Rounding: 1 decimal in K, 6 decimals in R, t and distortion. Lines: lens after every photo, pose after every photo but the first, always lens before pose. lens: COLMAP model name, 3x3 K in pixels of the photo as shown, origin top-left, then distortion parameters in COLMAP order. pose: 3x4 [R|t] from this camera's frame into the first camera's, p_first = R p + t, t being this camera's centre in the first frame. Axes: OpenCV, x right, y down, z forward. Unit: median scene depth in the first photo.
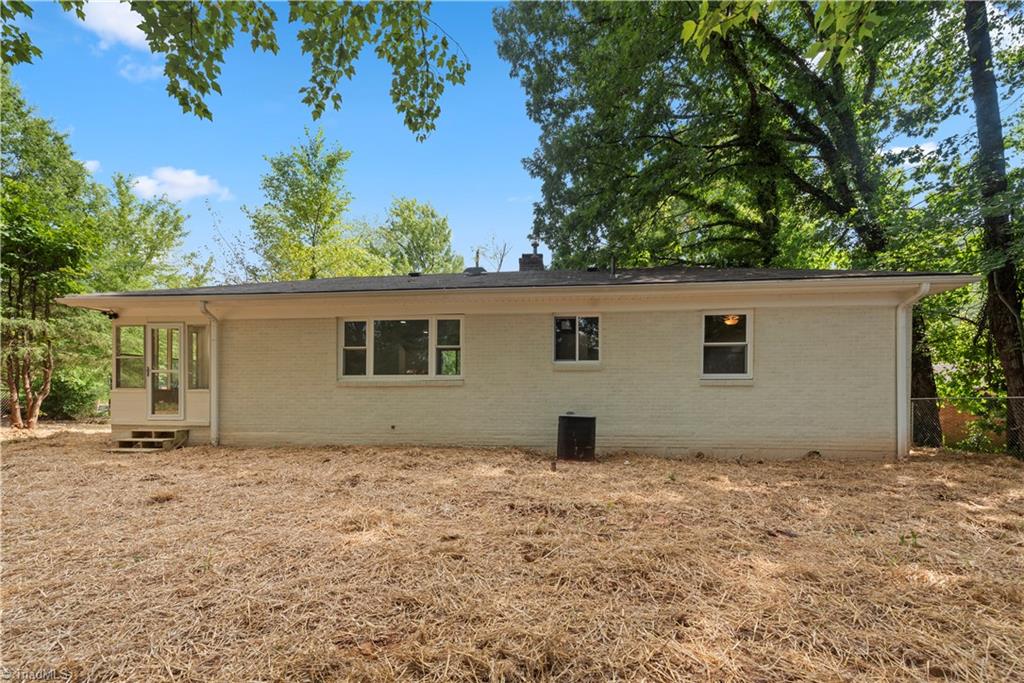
lens RADIAL K [[408.0, 0, 509.9], [0, 408.0, 388.2], [0, 0, 1]] dist [0.001452, 0.000123]
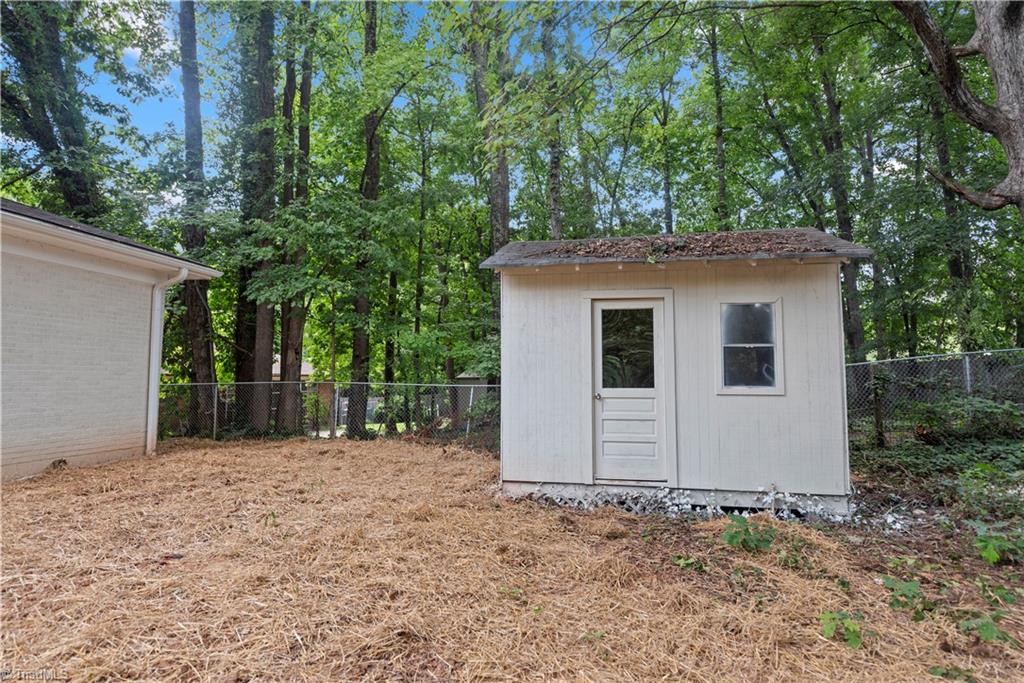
lens RADIAL K [[529.2, 0, 512.0], [0, 529.2, 341.5], [0, 0, 1]] dist [-0.001217, -0.000203]
pose [[0.075983, 0.069954, 0.994652, -0.160288], [-0.014375, 0.997509, -0.069056, -0.005579], [-0.997005, -0.009051, 0.076799, 0.108549]]
